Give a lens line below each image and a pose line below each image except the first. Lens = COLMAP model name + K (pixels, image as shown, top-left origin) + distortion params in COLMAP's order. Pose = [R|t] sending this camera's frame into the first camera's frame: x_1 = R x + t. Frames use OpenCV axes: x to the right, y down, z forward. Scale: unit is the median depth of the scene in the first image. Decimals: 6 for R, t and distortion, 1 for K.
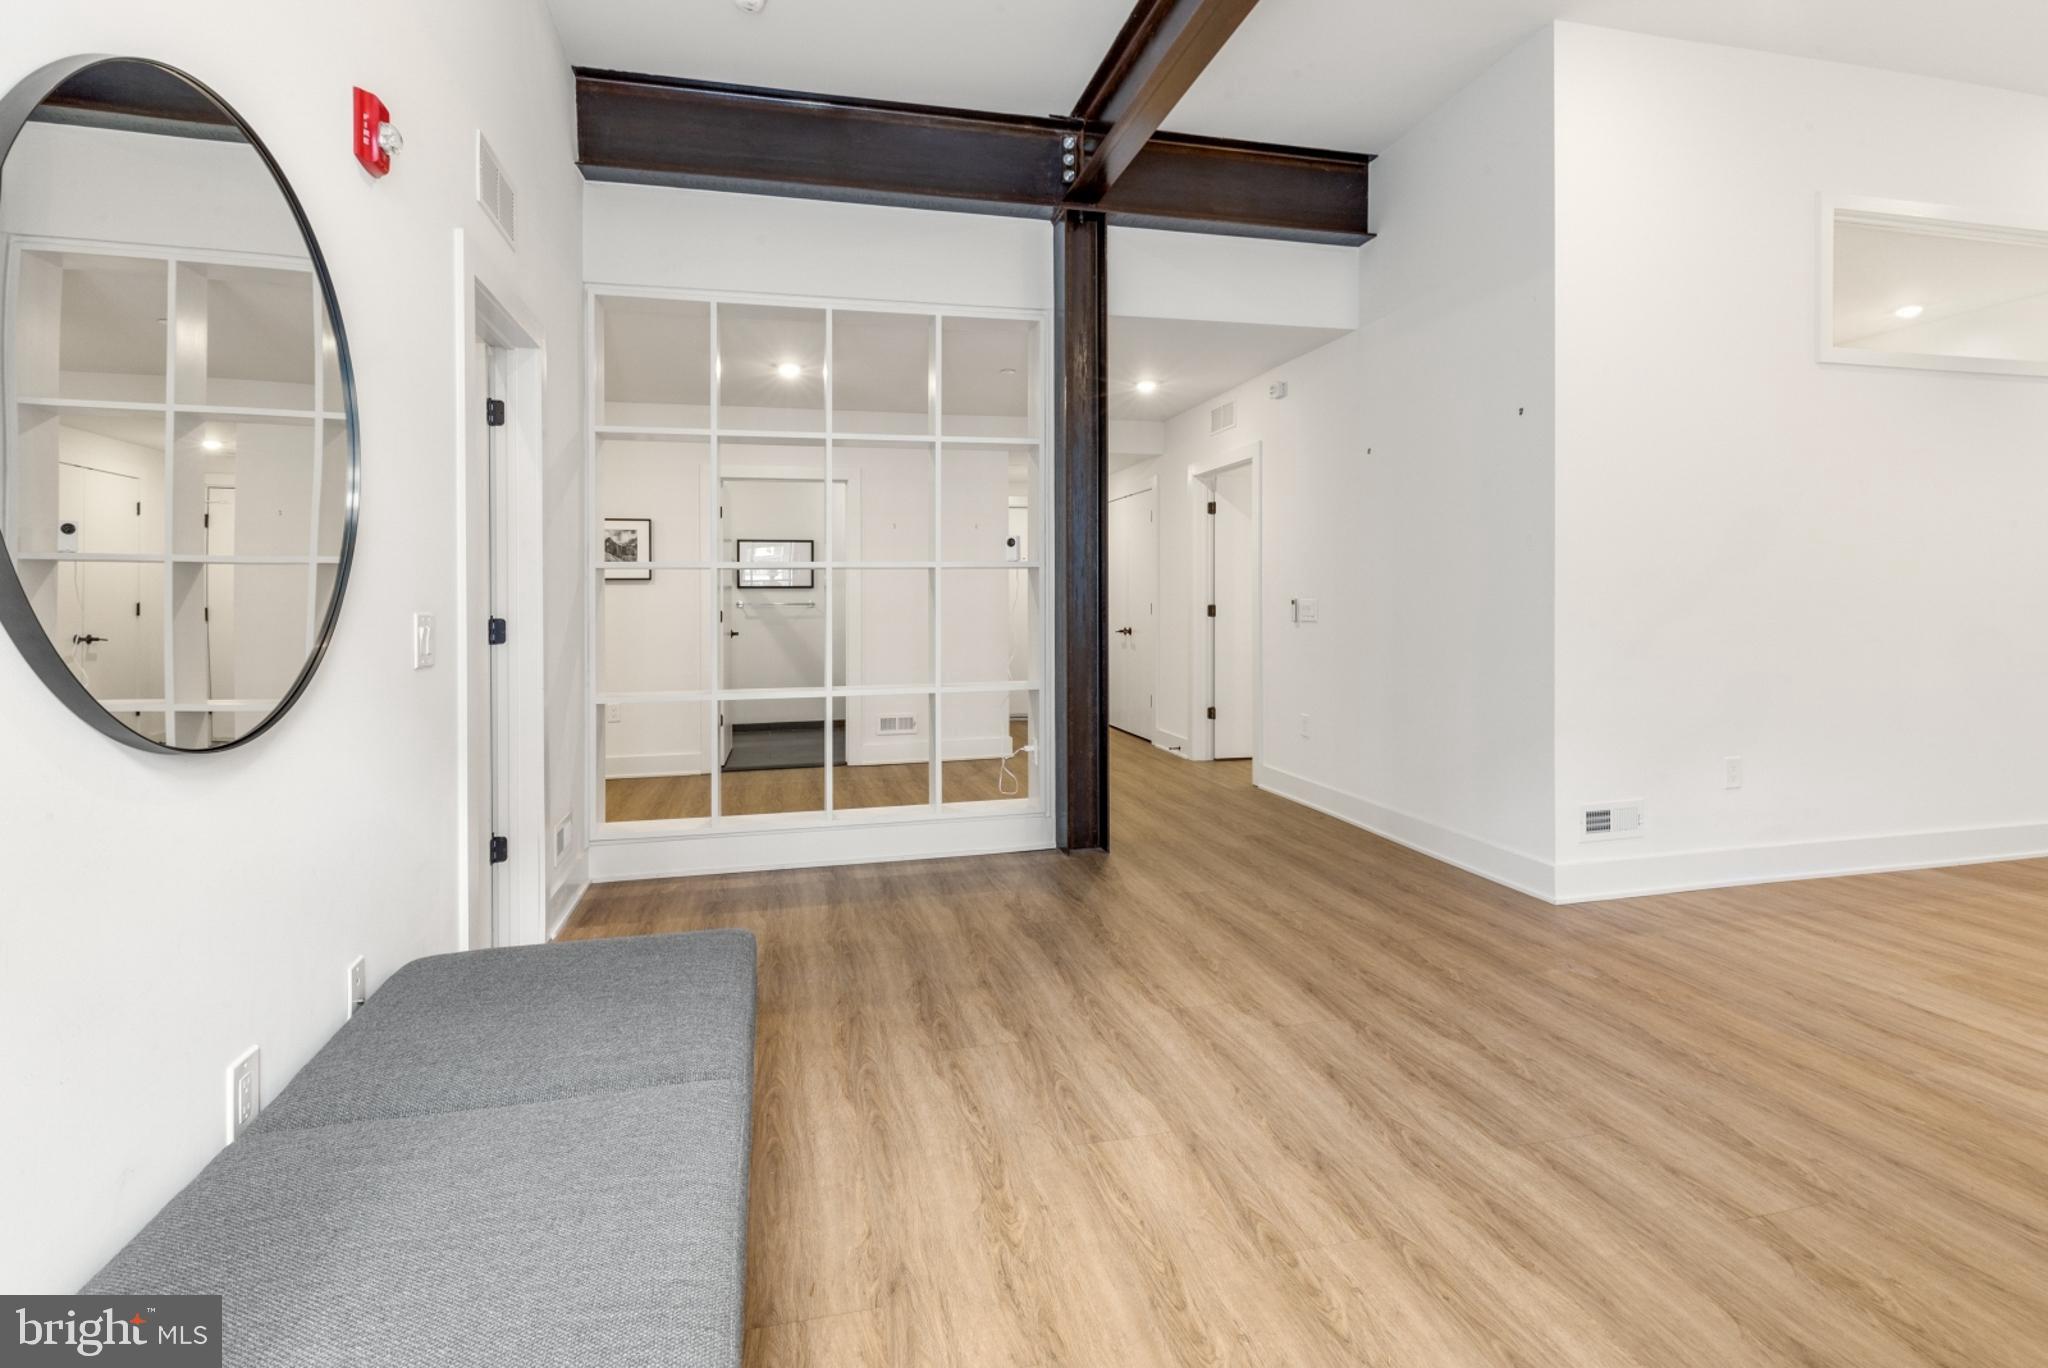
lens RADIAL K [[968.5, 0, 1016.9], [0, 968.5, 607.5], [0, 0, 1]] dist [0.004430, -0.000850]
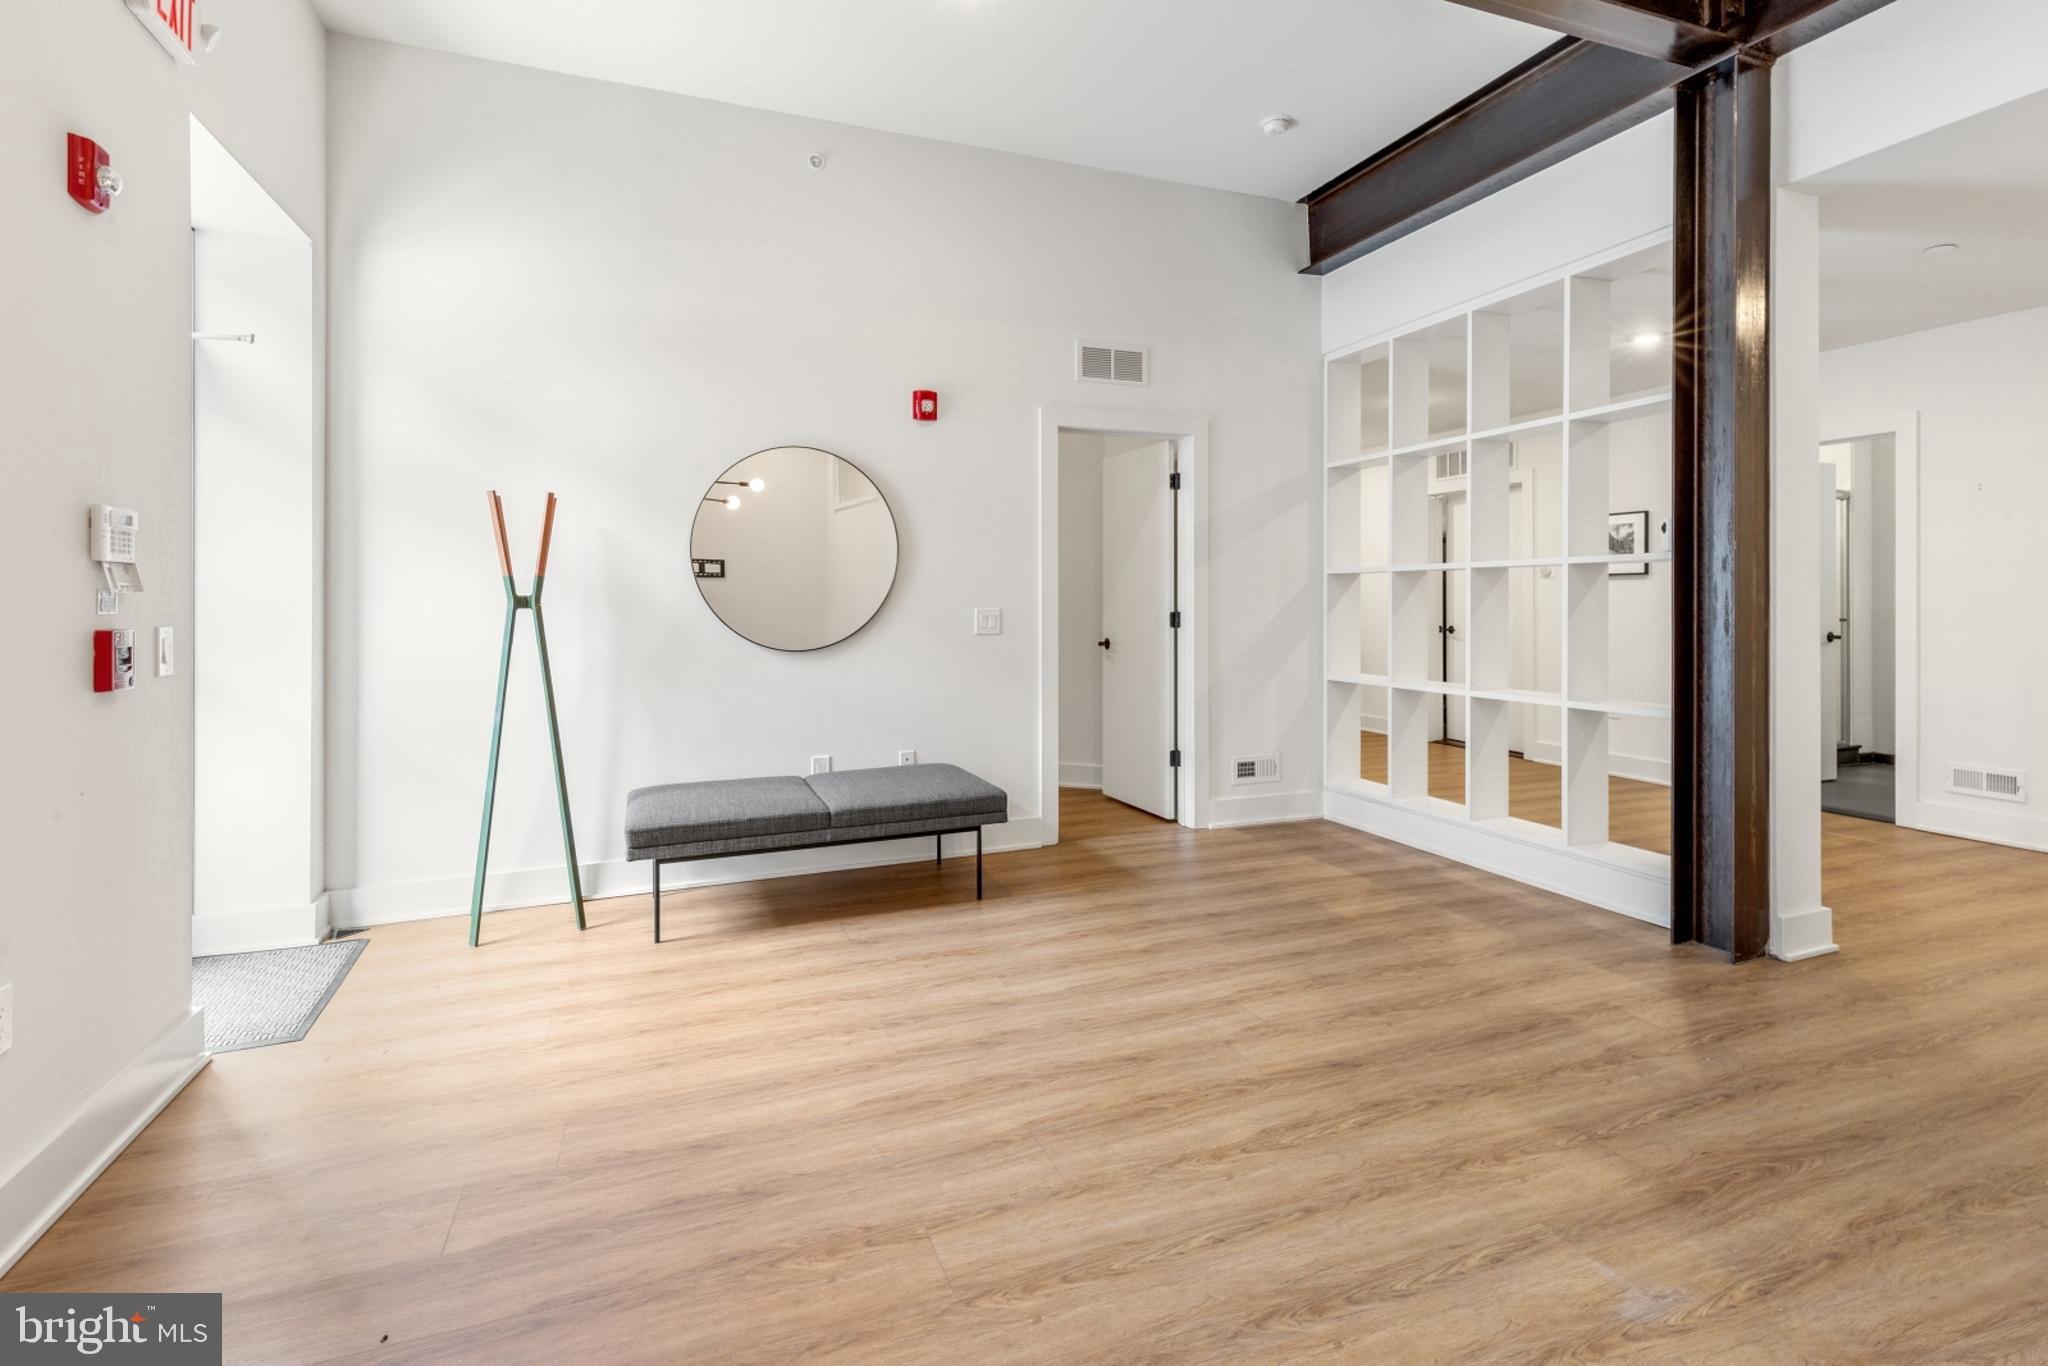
lens RADIAL K [[968.9, 0, 1015.8], [0, 968.9, 585.0], [0, 0, 1]] dist [0.004186, -0.000761]
pose [[0.130507, -0.006492, -0.991426, 1.254038], [-0.003388, 0.999970, -0.006994, -0.024450], [0.991442, 0.004272, 0.130481, 0.678317]]
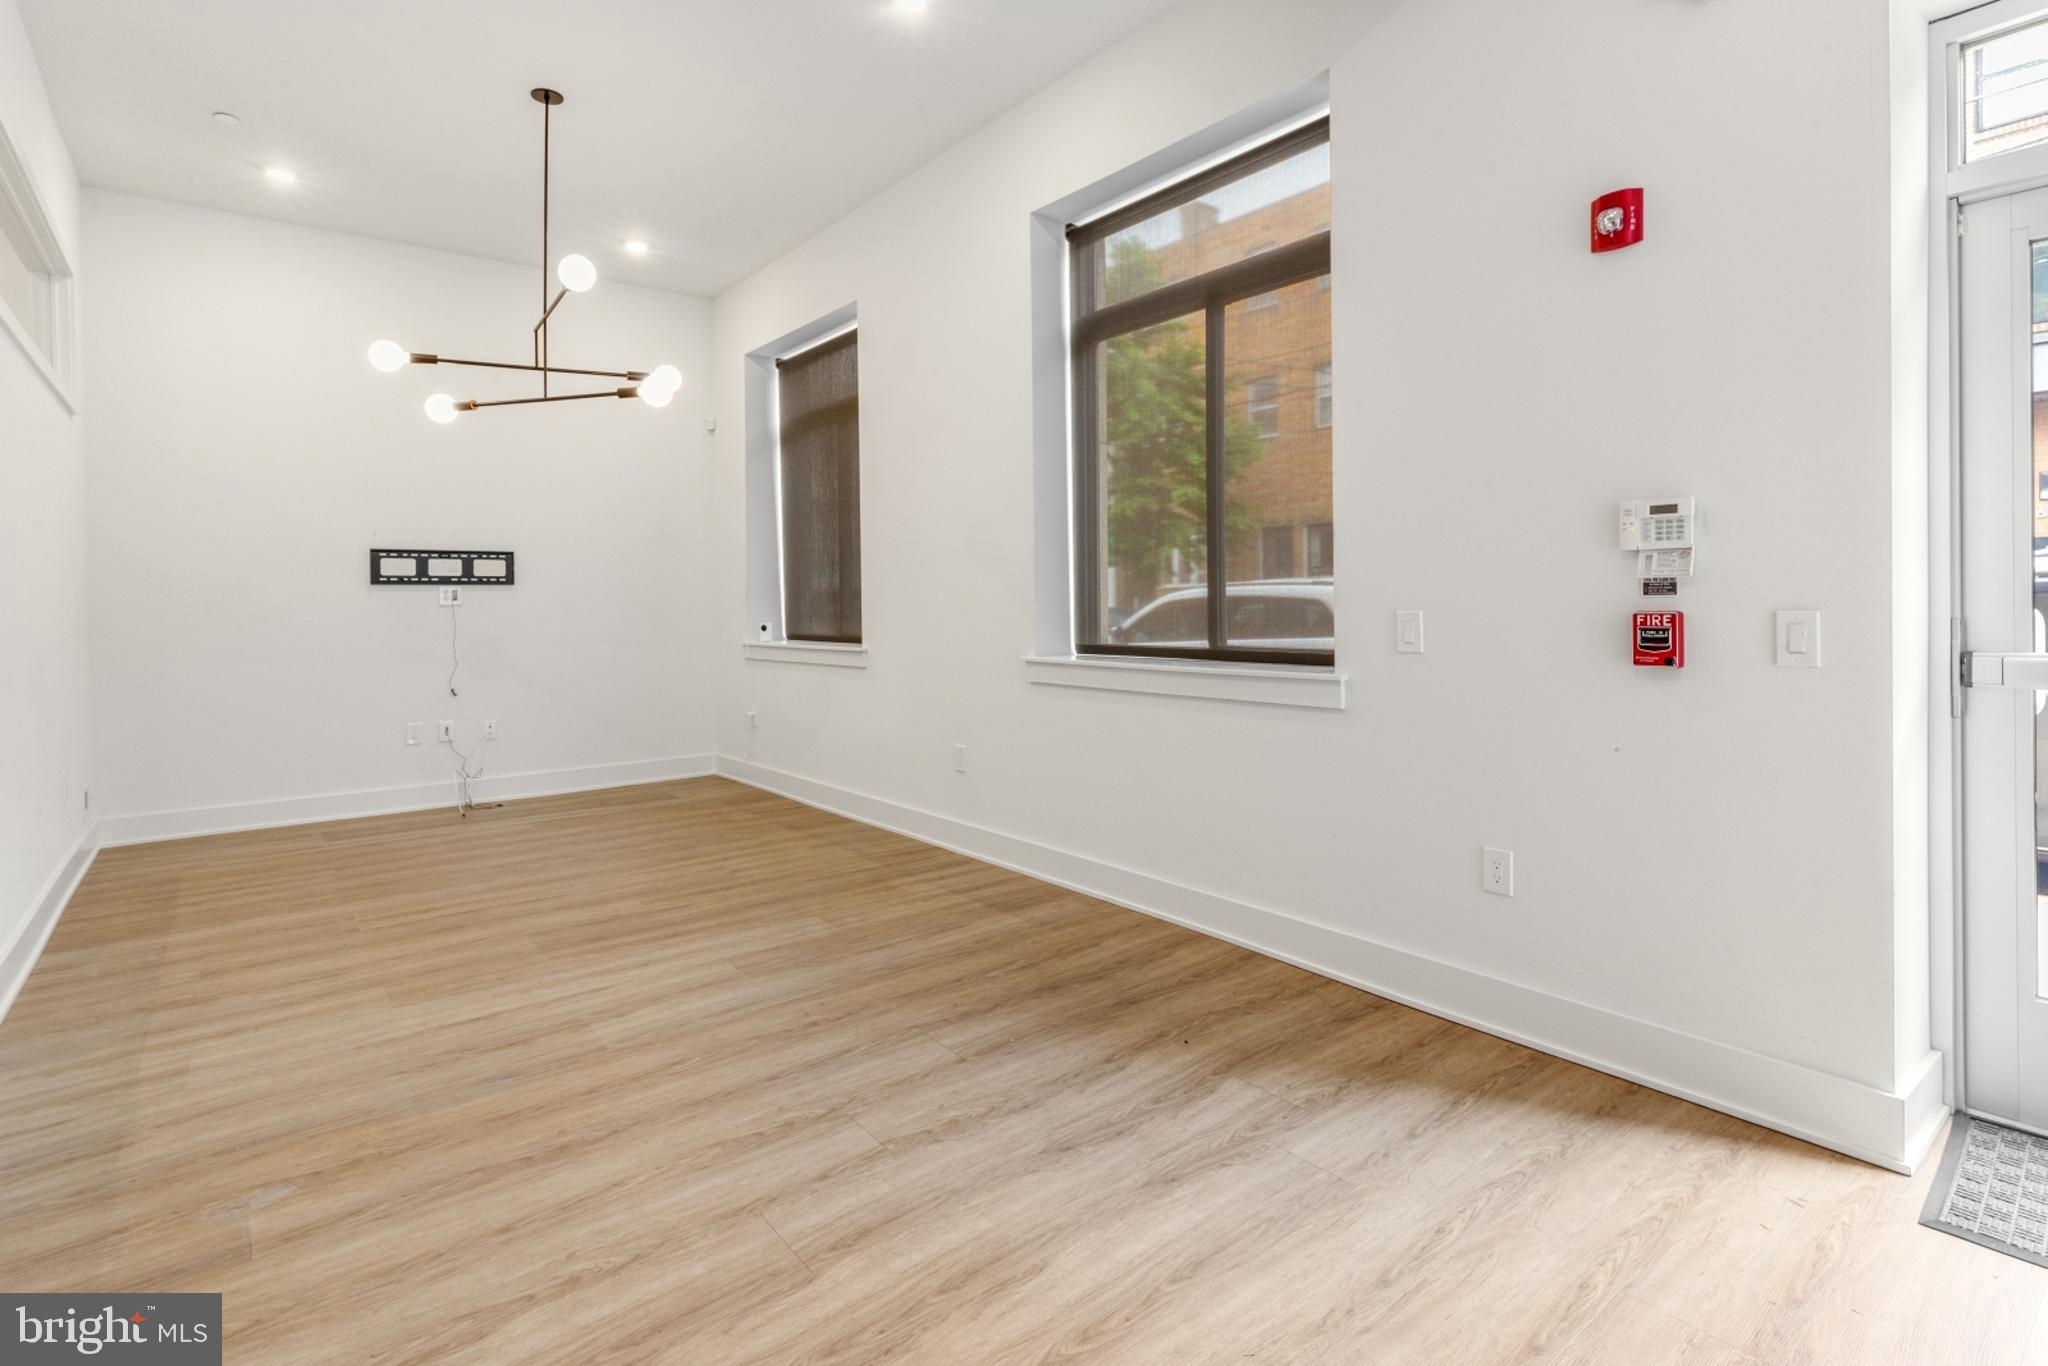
lens RADIAL K [[989.6, 0, 1006.2], [0, 989.6, 624.2], [0, 0, 1]] dist [0.003070, -0.000851]
pose [[-0.419828, -0.007860, 0.907570, -0.260535], [0.024788, 0.999490, 0.020123, -0.010721], [-0.907265, 0.030945, -0.419419, 0.952531]]
